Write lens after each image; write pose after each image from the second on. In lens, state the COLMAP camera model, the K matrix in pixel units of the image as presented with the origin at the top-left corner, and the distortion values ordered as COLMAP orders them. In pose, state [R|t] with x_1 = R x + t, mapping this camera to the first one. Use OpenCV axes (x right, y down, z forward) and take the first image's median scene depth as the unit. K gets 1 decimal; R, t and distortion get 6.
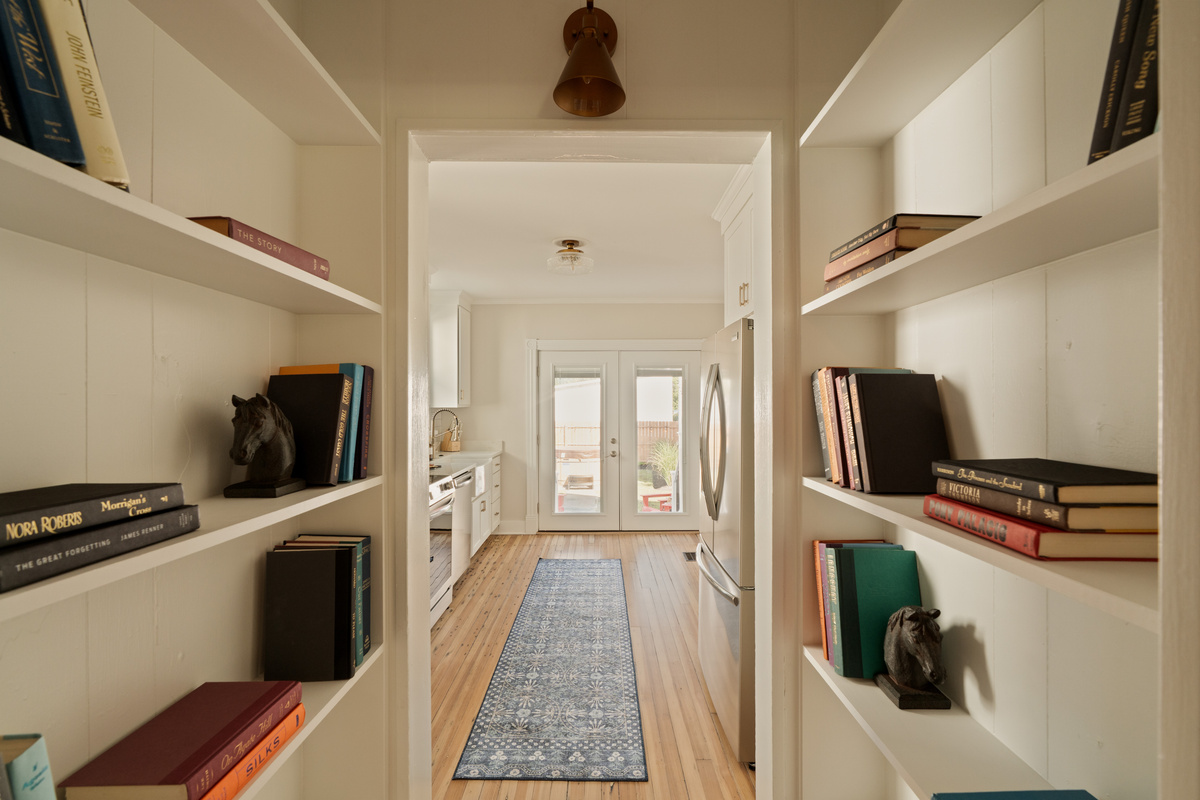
lens RADIAL K [[538.7, 0, 608.0], [0, 538.7, 405.3], [0, 0, 1]] dist [-0.004712, 0.000442]
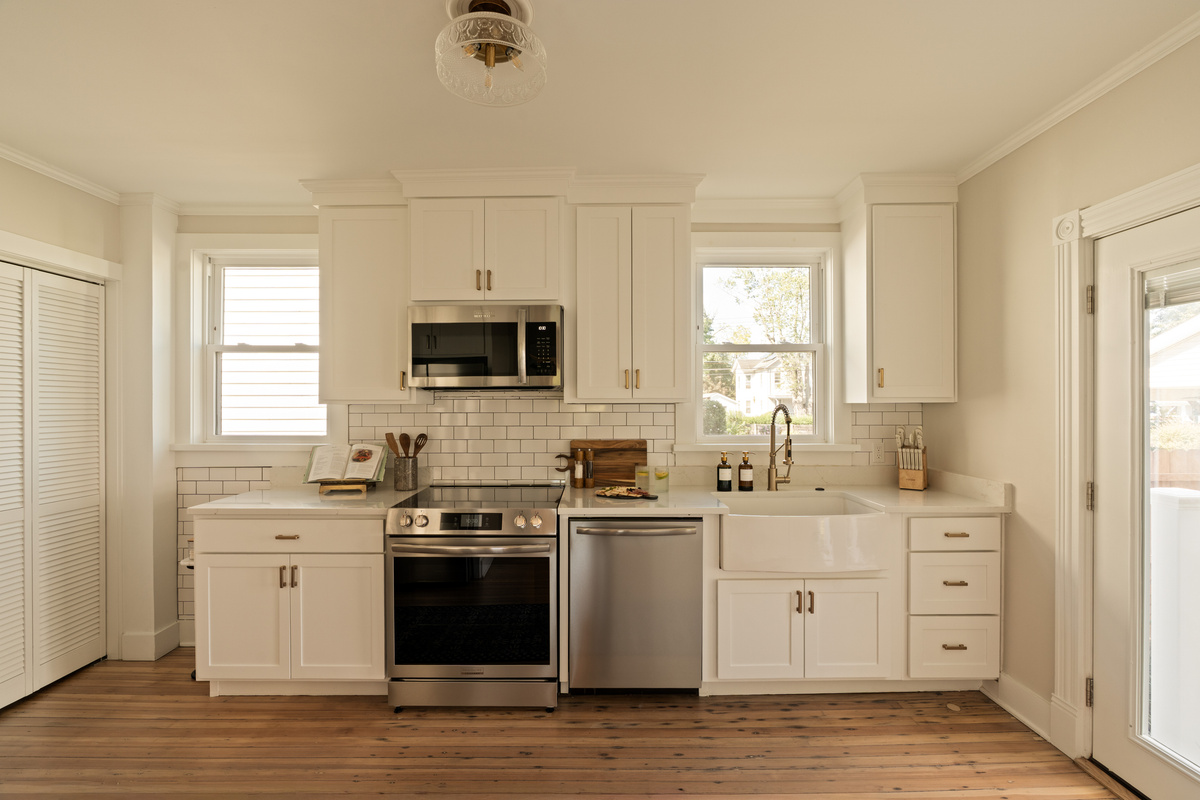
lens RADIAL K [[538.7, 0, 596.5], [0, 538.7, 405.3], [0, 0, 1]] dist [-0.004712, 0.000442]
pose [[-0.018283, 0.006230, -0.999813, 0.277458], [0.000051, 0.999981, 0.006230, 0.003561], [0.999833, 0.000063, -0.018283, 0.857221]]
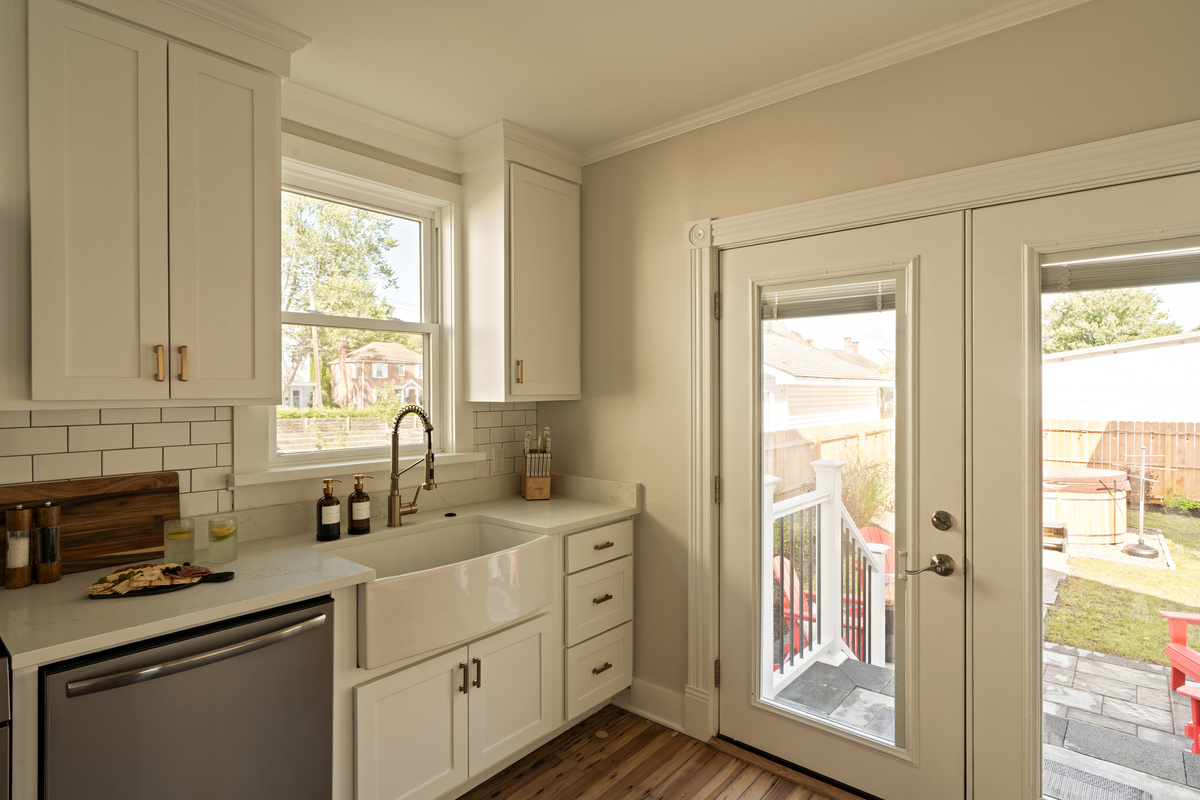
lens RADIAL K [[629.3, 0, 606.0], [0, 629.3, 392.5], [0, 0, 1]] dist [-0.005478, 0.002186]
pose [[0.752202, 0.004299, -0.658918, 0.122213], [-0.001944, 0.999989, 0.004304, -0.006345], [0.658929, -0.001956, 0.752202, 0.777157]]
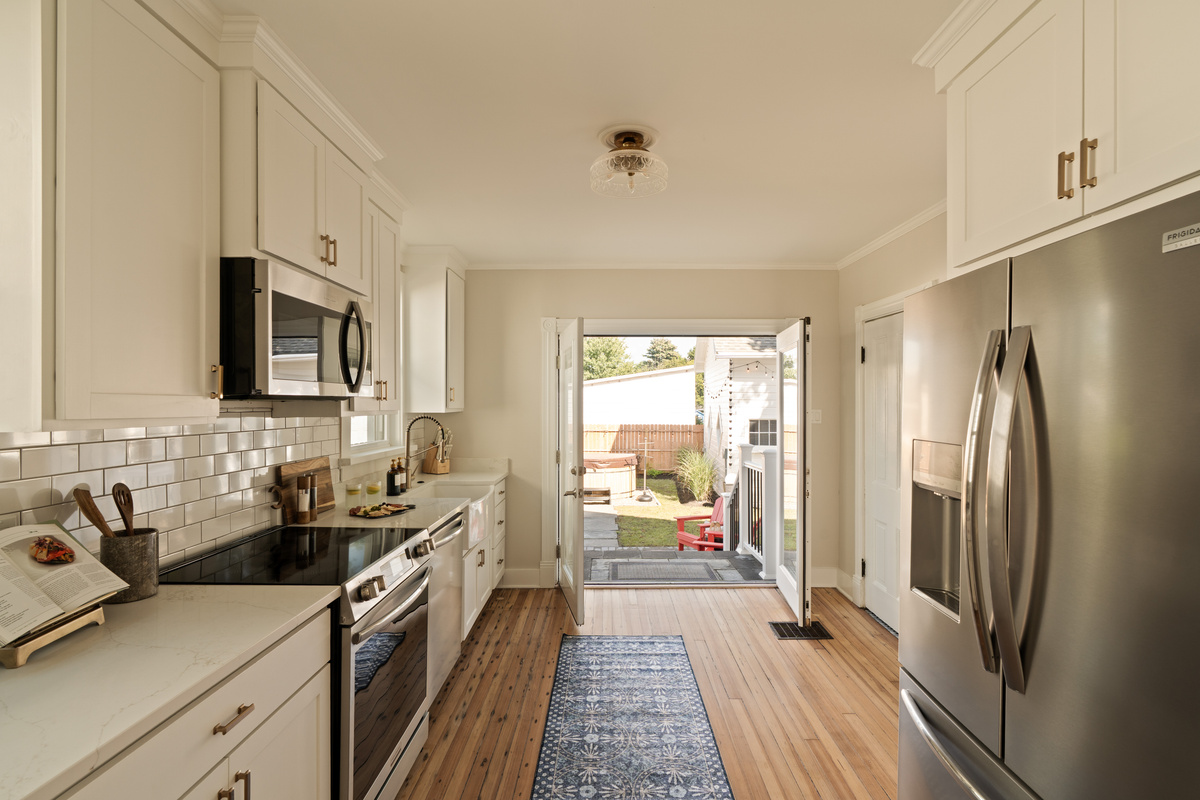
lens RADIAL K [[570.4, 0, 616.0], [0, 570.4, 405.4], [0, 0, 1]] dist [-0.003170, 0.000794]
pose [[0.999984, 0.005560, 0.001237, -0.066483], [-0.005560, 0.999985, -0.000045, -0.006834], [-0.001237, 0.000038, 0.999999, 0.293248]]
